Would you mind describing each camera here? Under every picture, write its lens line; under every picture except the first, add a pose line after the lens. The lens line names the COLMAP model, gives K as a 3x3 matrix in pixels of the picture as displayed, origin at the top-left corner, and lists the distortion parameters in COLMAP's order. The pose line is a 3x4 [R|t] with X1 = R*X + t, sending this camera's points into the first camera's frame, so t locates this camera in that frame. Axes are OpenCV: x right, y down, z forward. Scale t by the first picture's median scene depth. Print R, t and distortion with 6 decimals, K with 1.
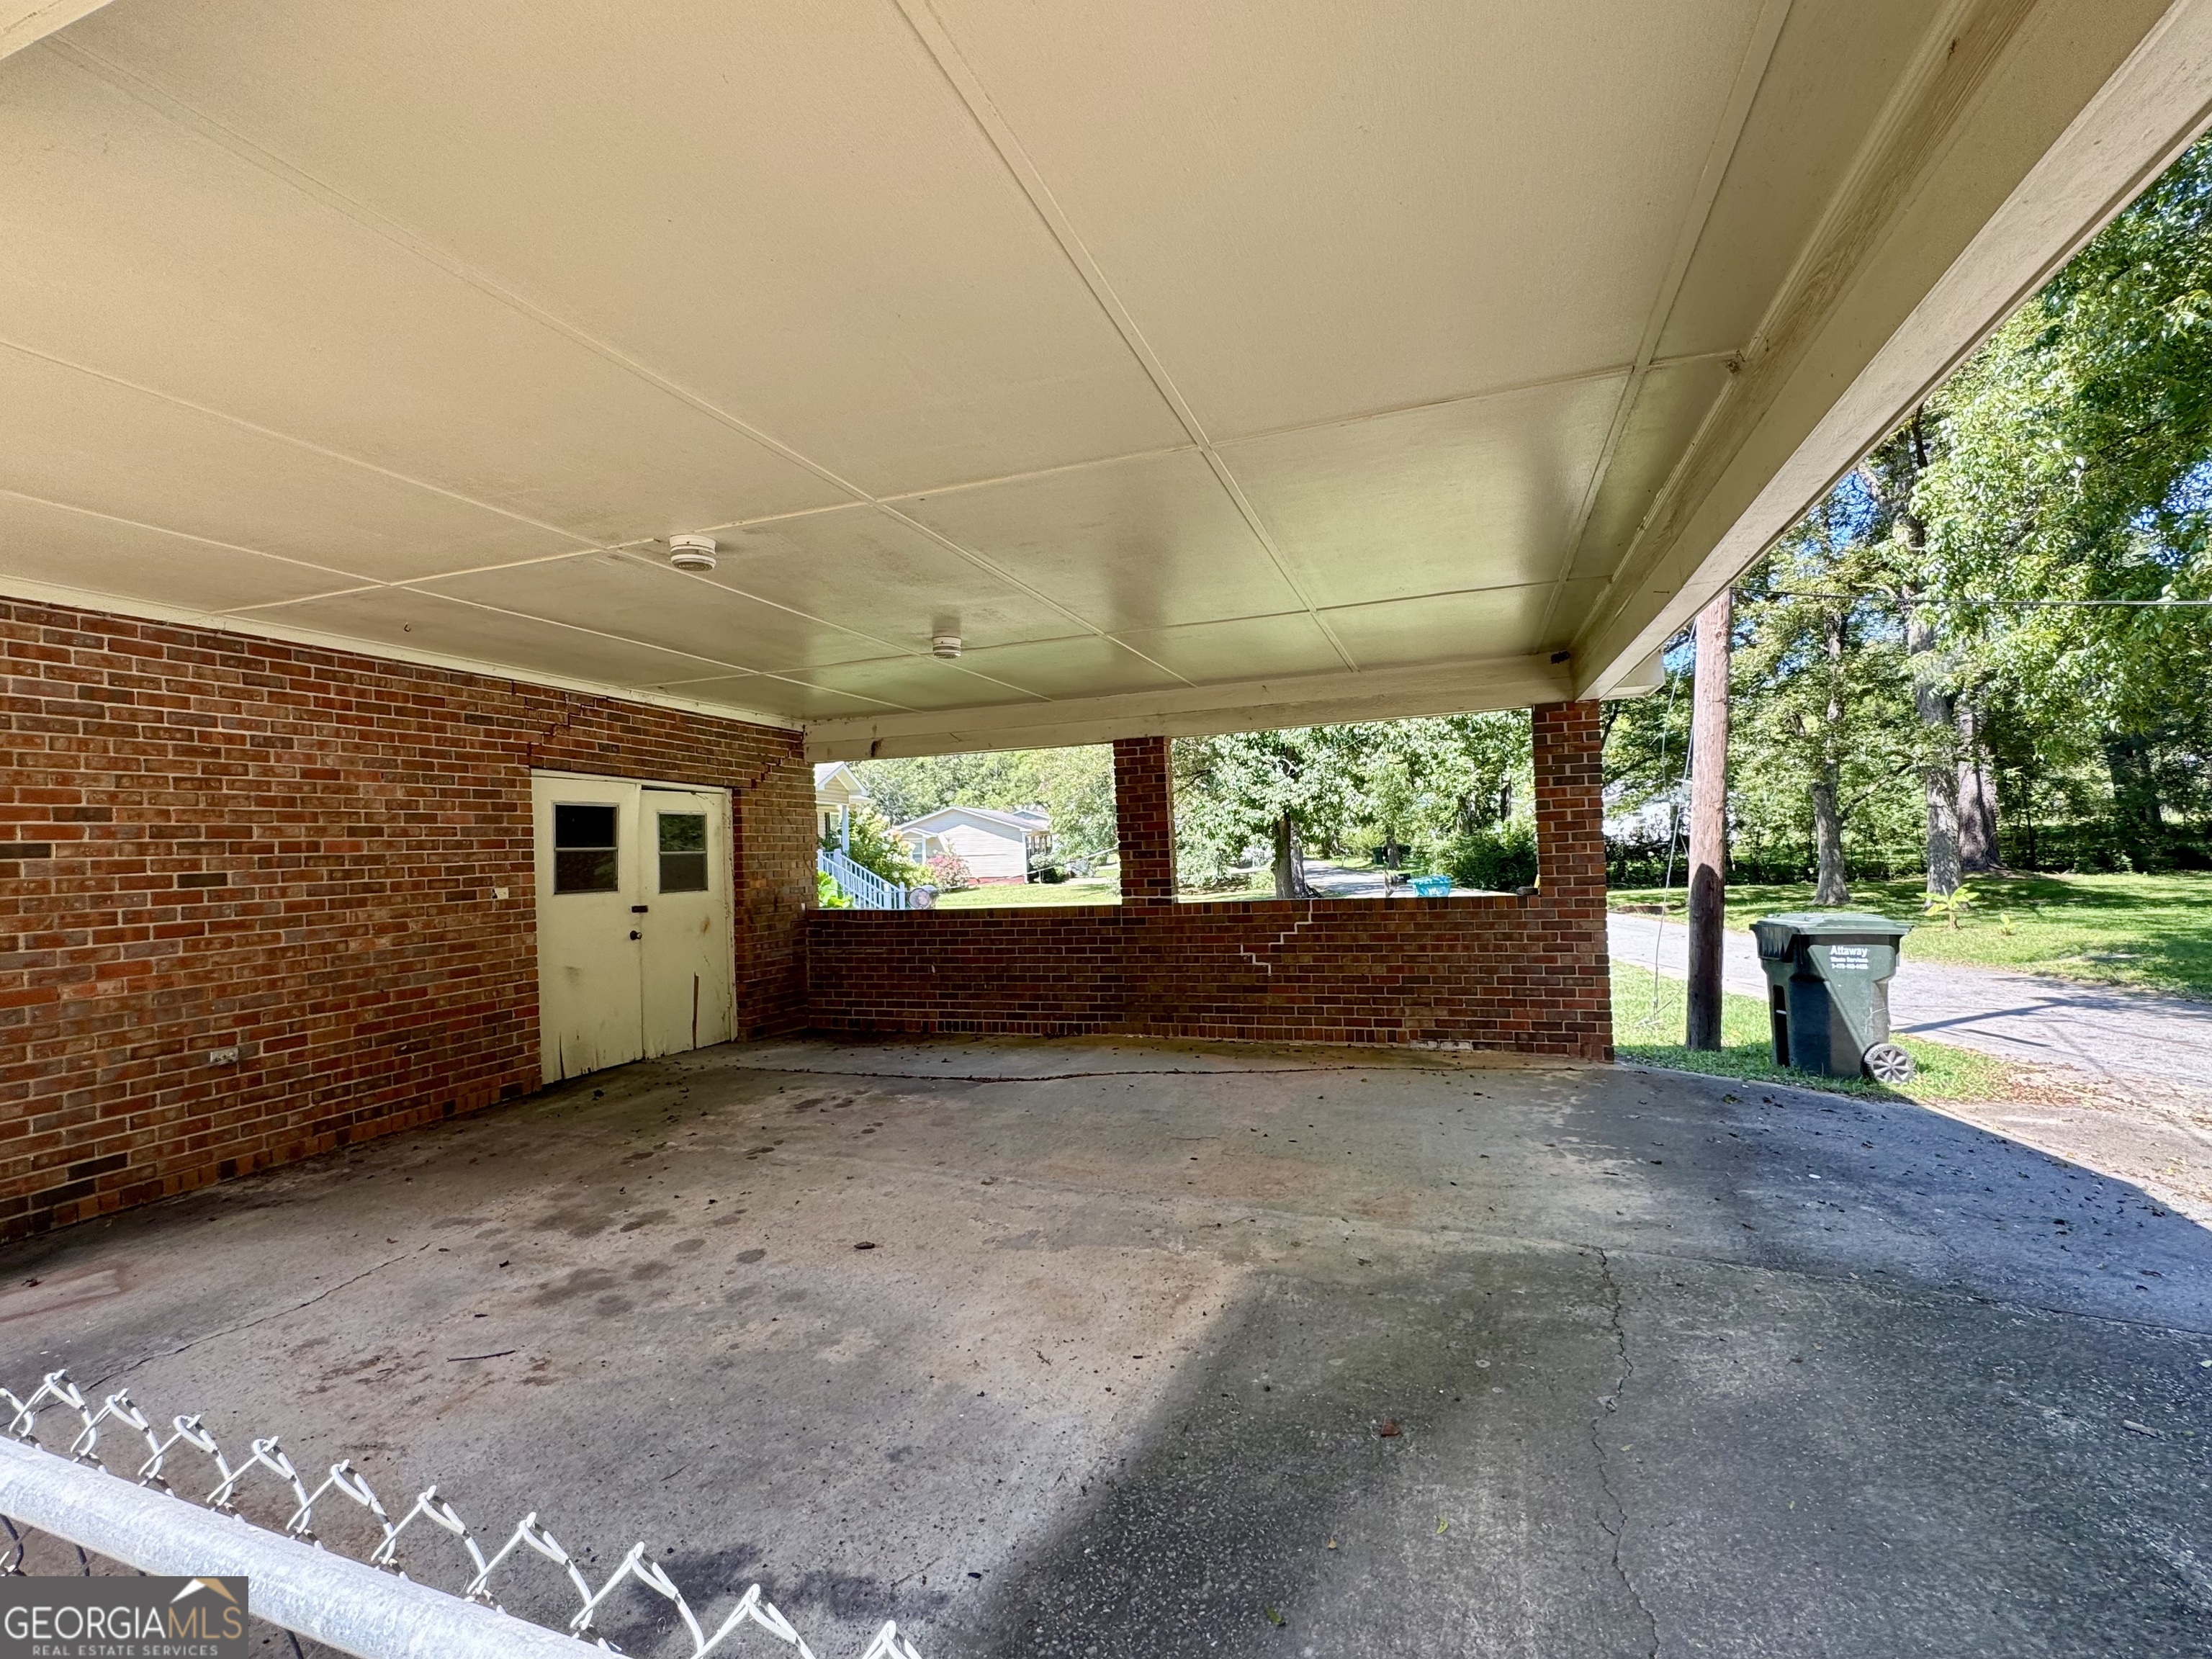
lens RADIAL K [[995.8, 0, 1103.1], [0, 995.8, 797.8], [0, 0, 1]] dist [-0.000280, 0.000158]
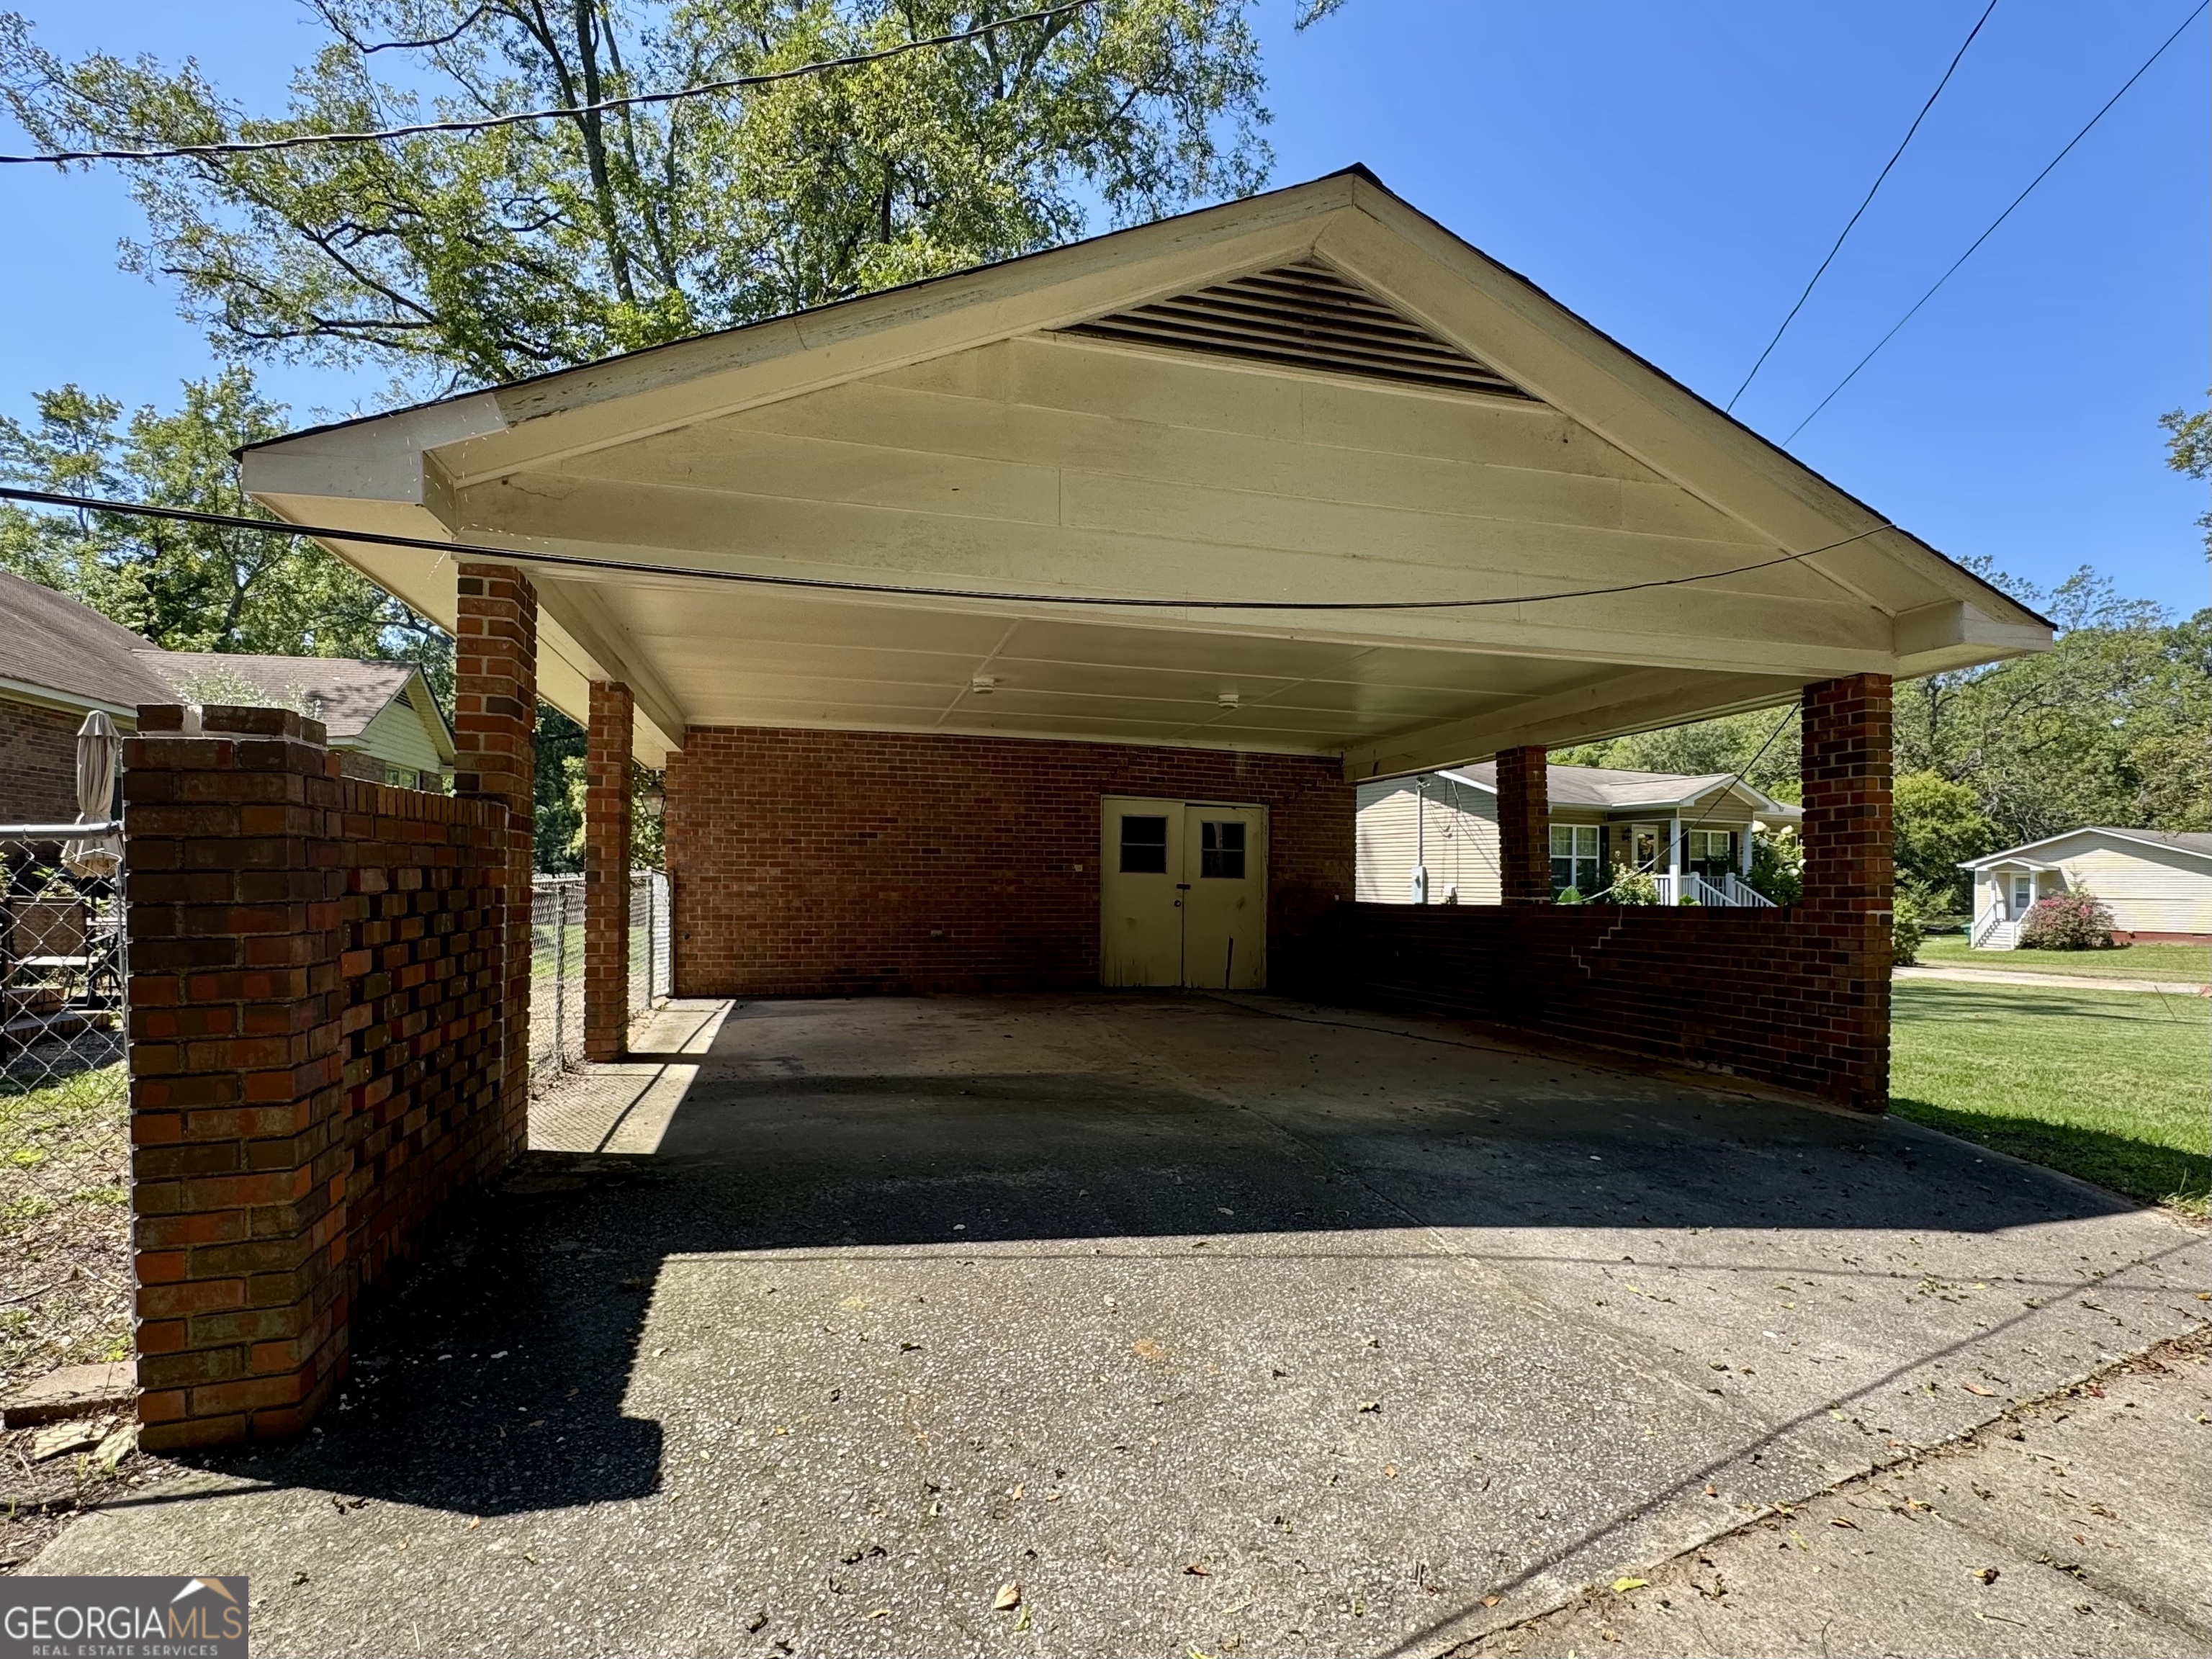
lens RADIAL K [[1103.2, 0, 1106.0], [0, 1103.2, 829.5], [0, 0, 1]] dist [-0.002466, -0.000173]
pose [[0.571062, -0.002858, -0.820902, 0.987015], [0.009020, 0.999955, 0.002794, 0.025203], [0.820857, -0.009000, 0.571063, -0.042328]]
